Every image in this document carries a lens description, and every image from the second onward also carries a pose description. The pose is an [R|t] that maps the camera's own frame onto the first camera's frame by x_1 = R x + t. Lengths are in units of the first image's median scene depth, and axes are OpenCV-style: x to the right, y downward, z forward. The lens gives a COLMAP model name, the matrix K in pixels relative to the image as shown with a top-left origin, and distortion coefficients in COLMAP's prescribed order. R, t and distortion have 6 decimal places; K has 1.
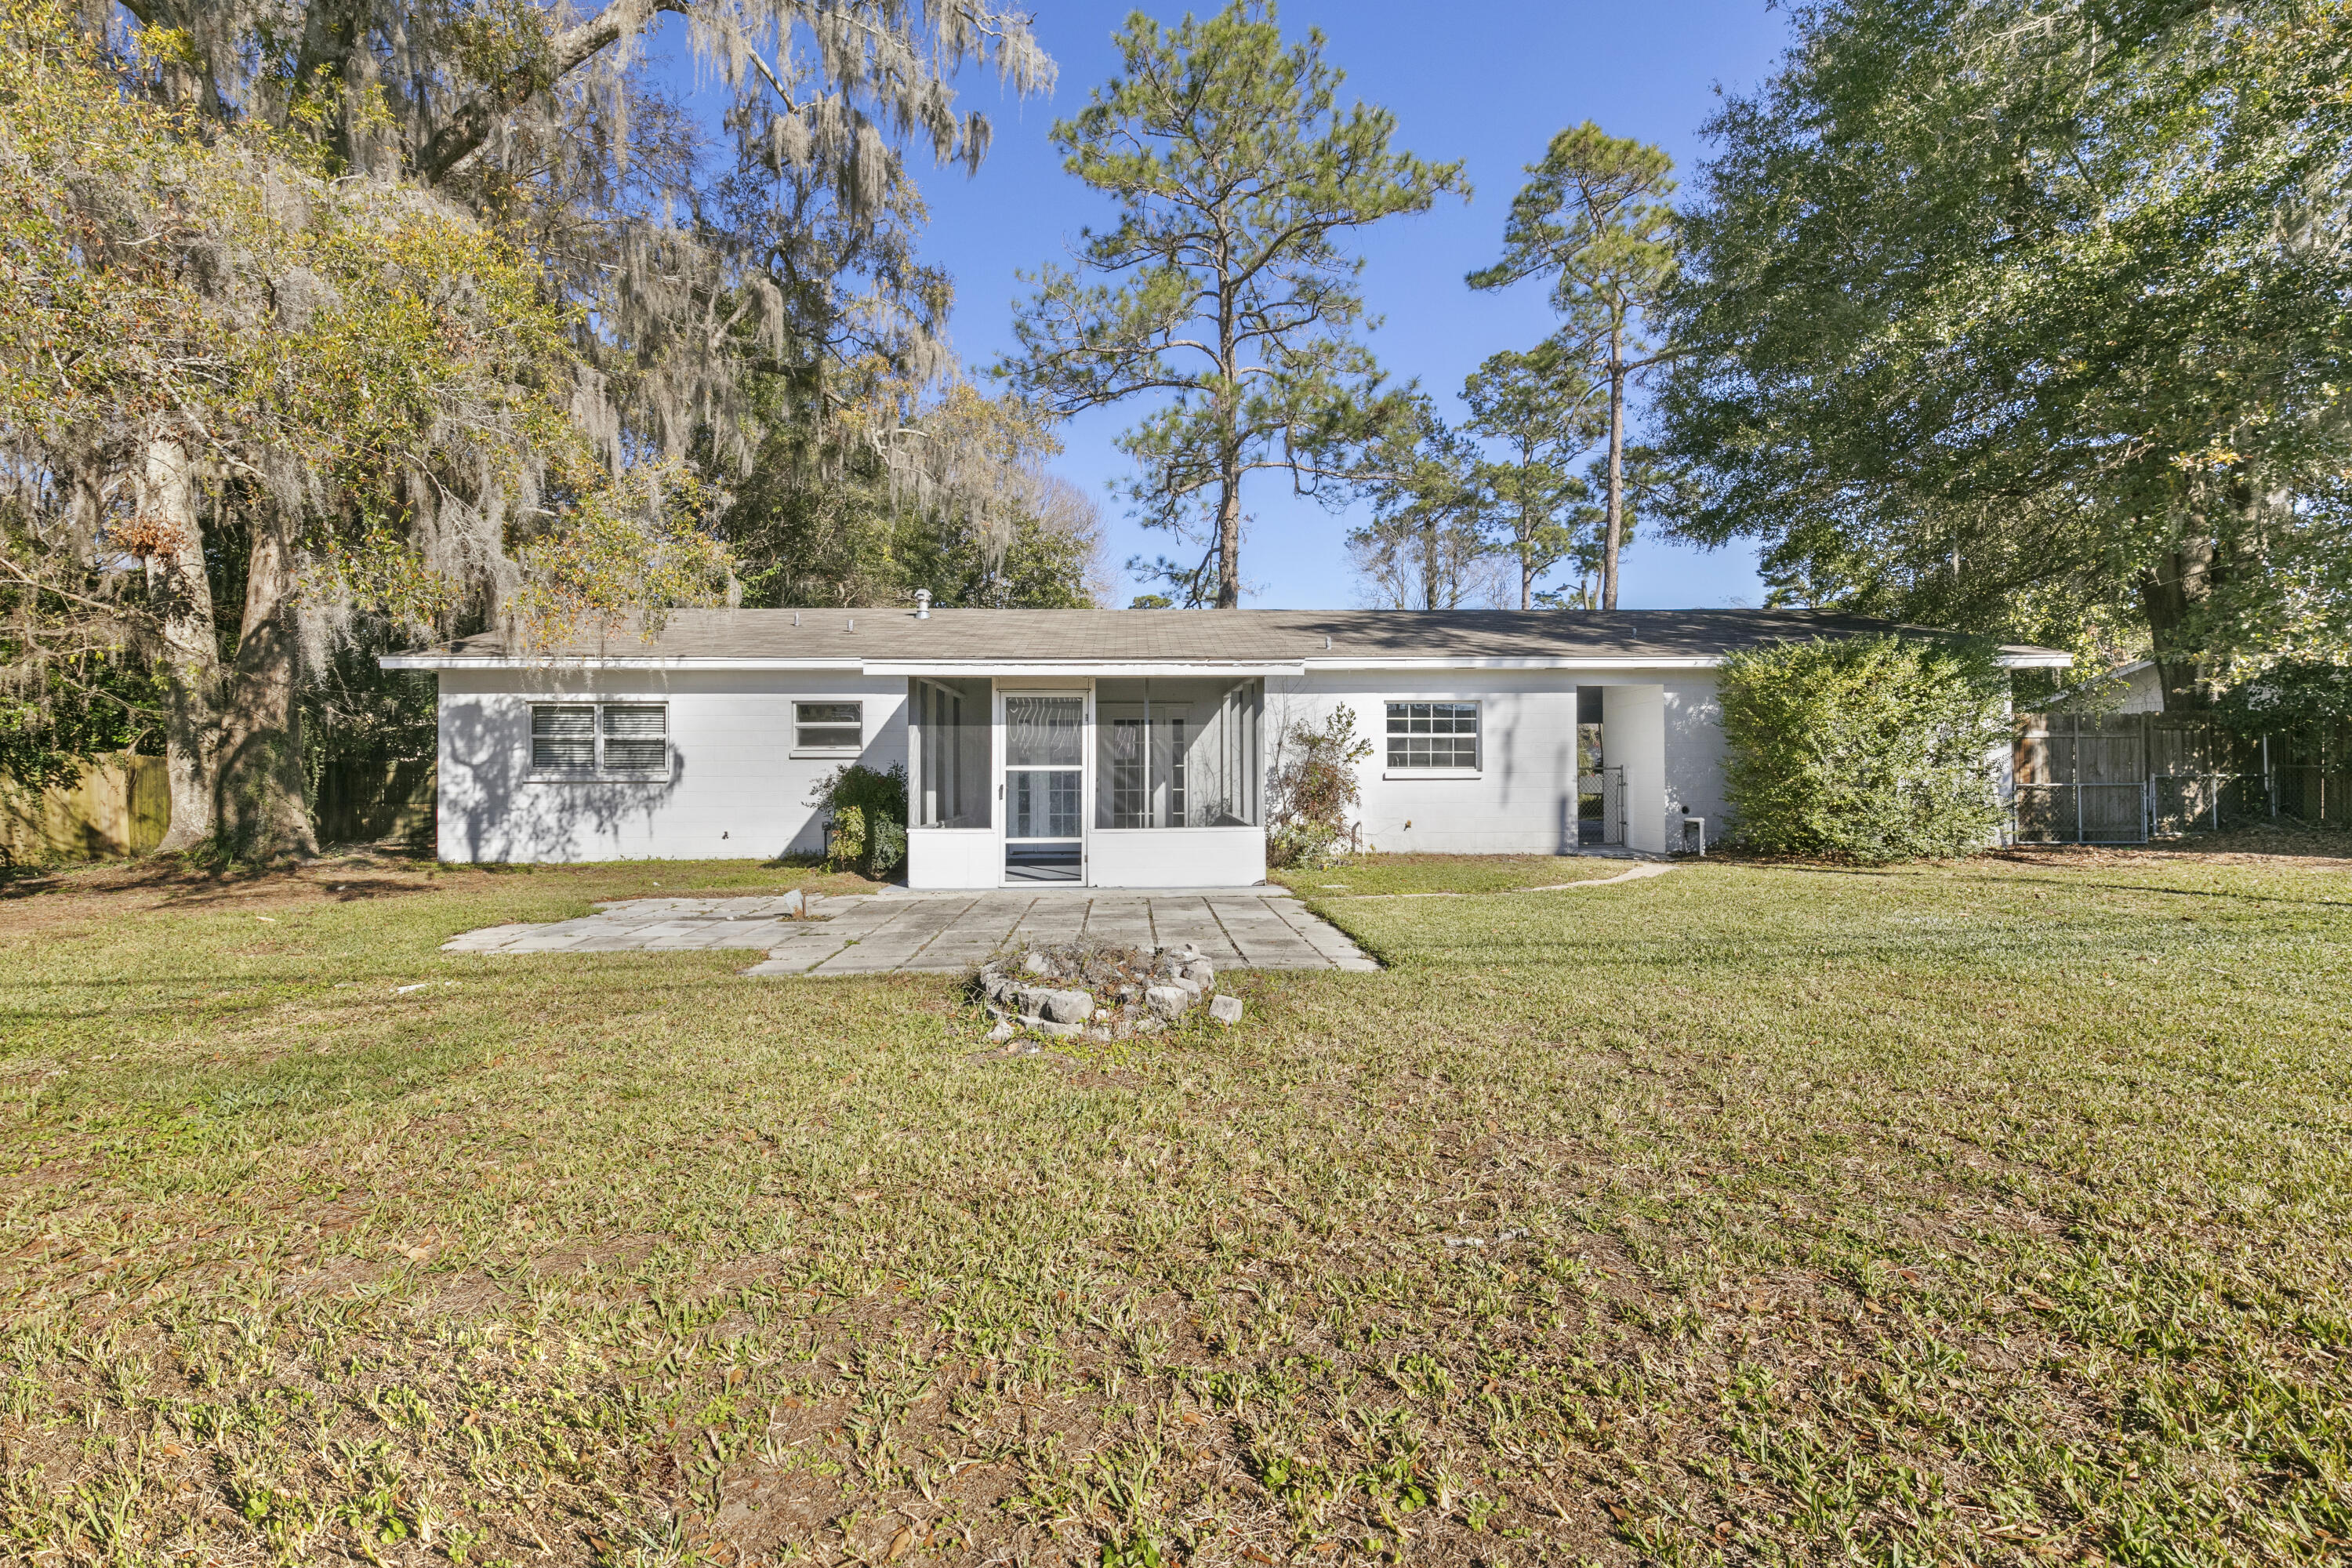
lens RADIAL K [[1062.2, 0, 1172.8], [0, 1062.2, 779.2], [0, 0, 1]] dist [0.012151, -0.001196]
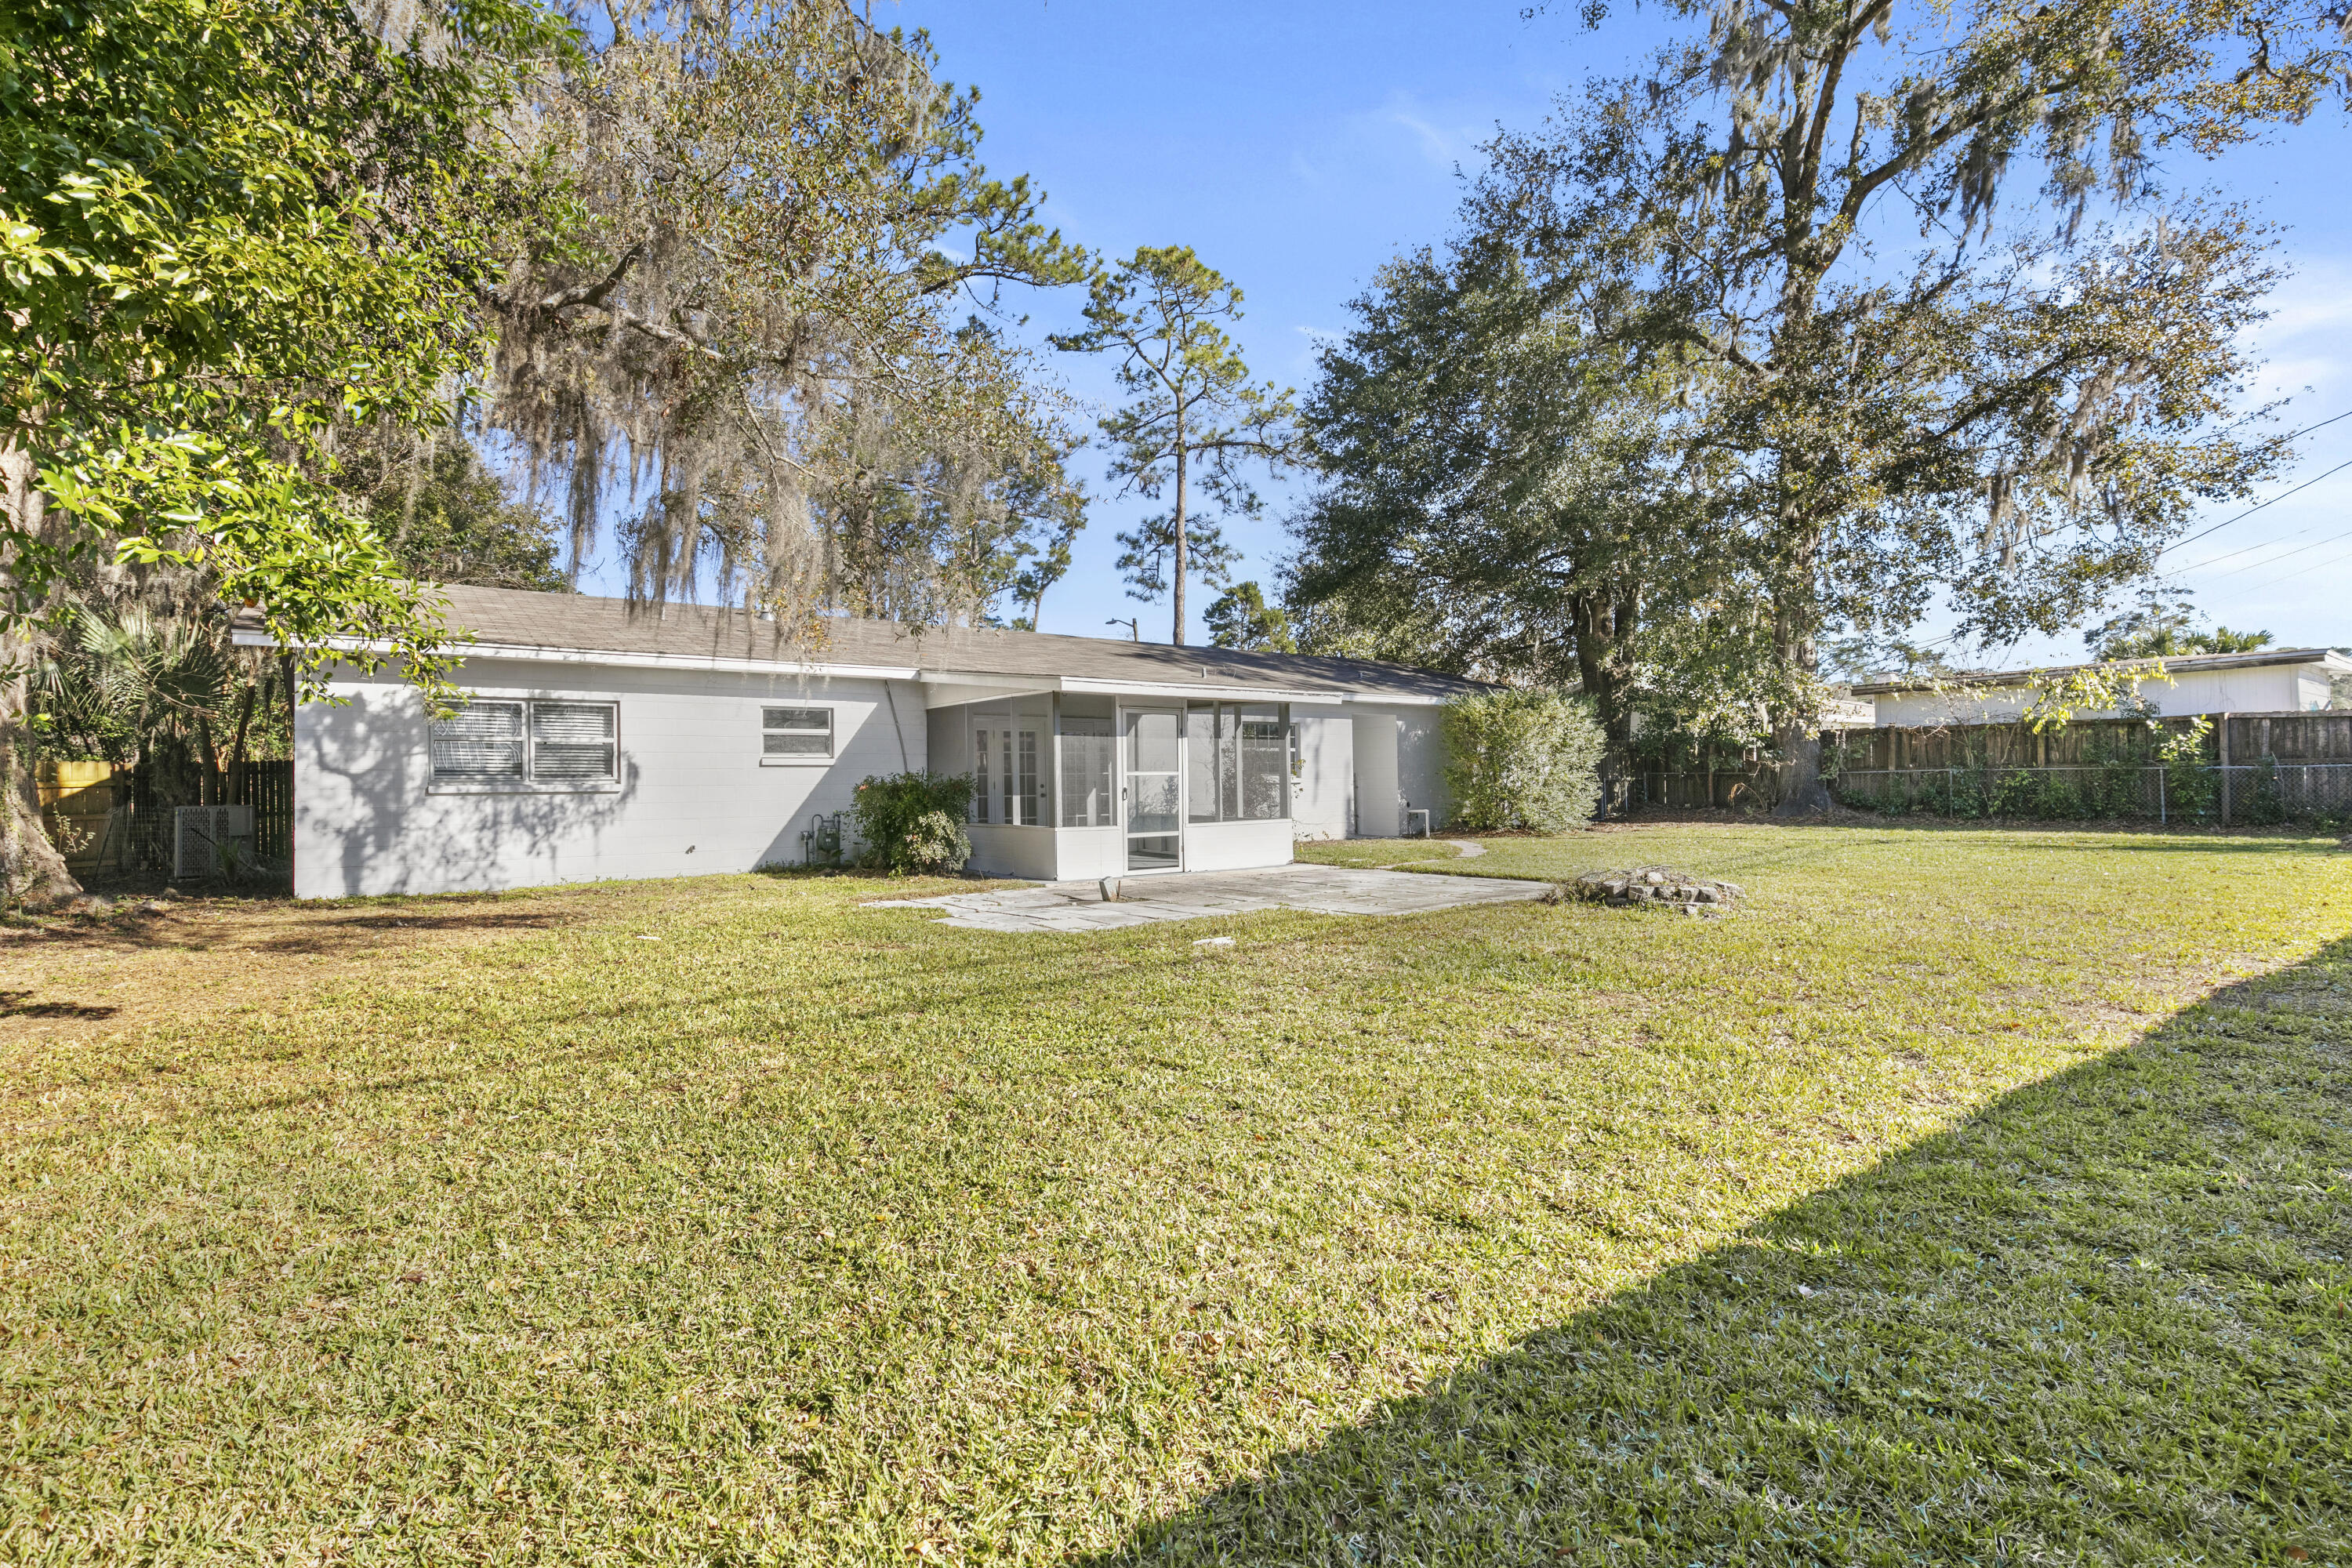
lens RADIAL K [[1062.2, 0, 1200.4], [0, 1062.2, 783.8], [0, 0, 1]] dist [0.012151, -0.001196]
pose [[0.826336, -0.007665, 0.563126, -0.575795], [0.012491, 0.999911, -0.004719, 0.005484], [-0.563040, 0.010934, 0.826358, -0.008452]]
